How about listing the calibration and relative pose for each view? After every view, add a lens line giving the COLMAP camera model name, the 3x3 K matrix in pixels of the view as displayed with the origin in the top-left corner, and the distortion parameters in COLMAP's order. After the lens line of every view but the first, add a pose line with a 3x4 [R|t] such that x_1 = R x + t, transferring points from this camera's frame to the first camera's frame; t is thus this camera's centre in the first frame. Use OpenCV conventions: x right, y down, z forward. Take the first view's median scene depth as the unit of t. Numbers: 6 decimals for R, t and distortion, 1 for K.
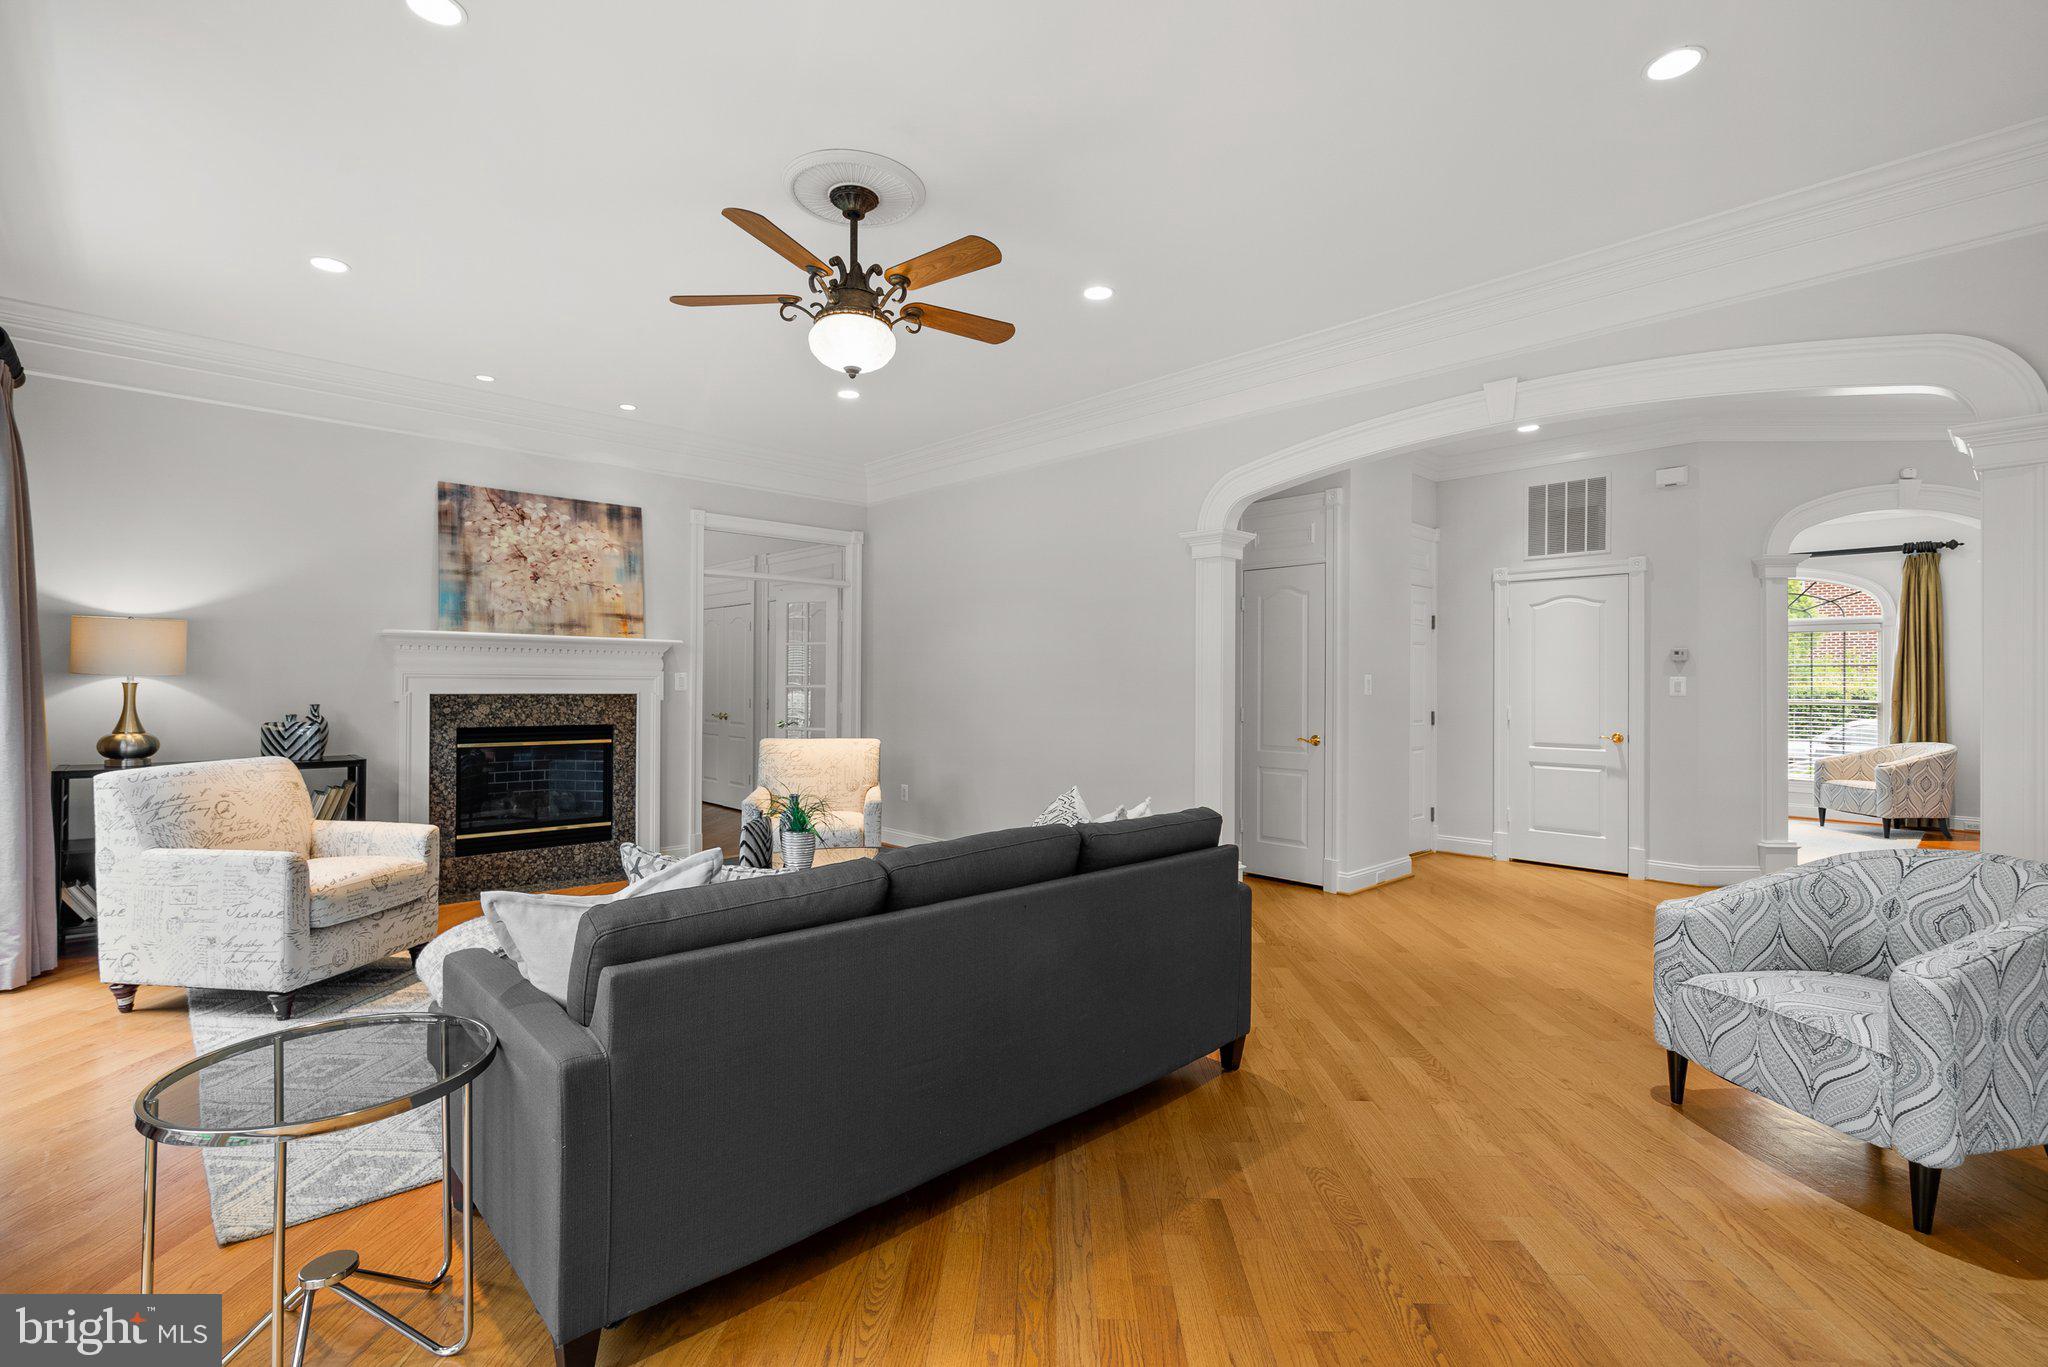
lens RADIAL K [[934.3, 0, 1020.8], [0, 934.3, 669.4], [0, 0, 1]] dist [-0.002432, -0.000768]
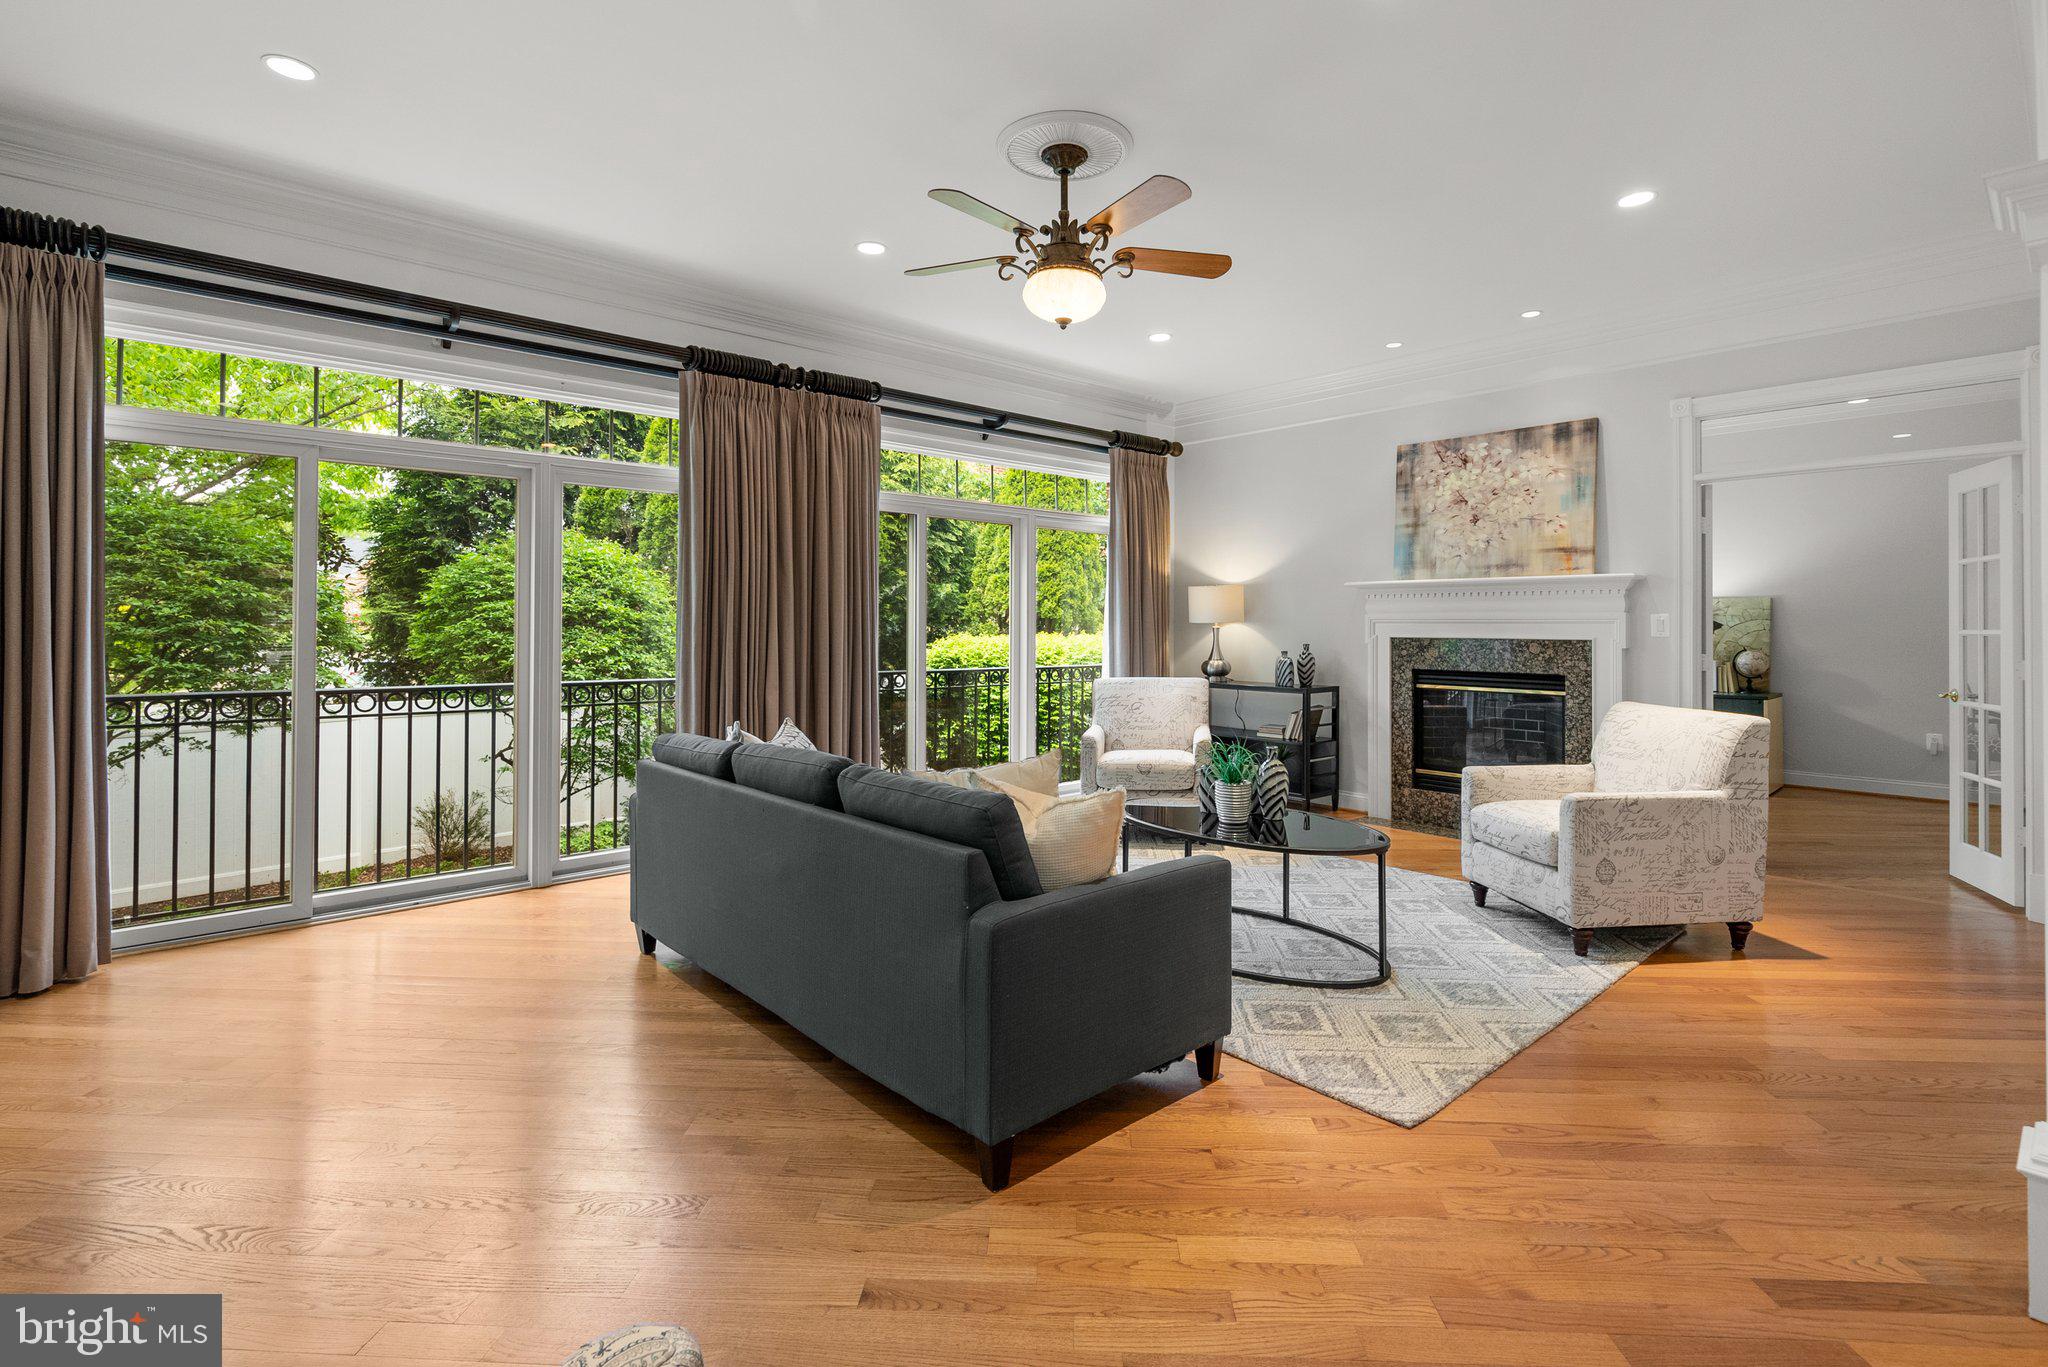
lens RADIAL K [[905.2, 0, 973.0], [0, 905.2, 622.0], [0, 0, 1]] dist [-0.033316, 0.000145]
pose [[-0.032403, -0.007458, -0.999447, 0.437414], [0.016379, 0.999834, -0.007992, 0.007752], [0.999341, -0.016629, -0.032275, 0.501523]]
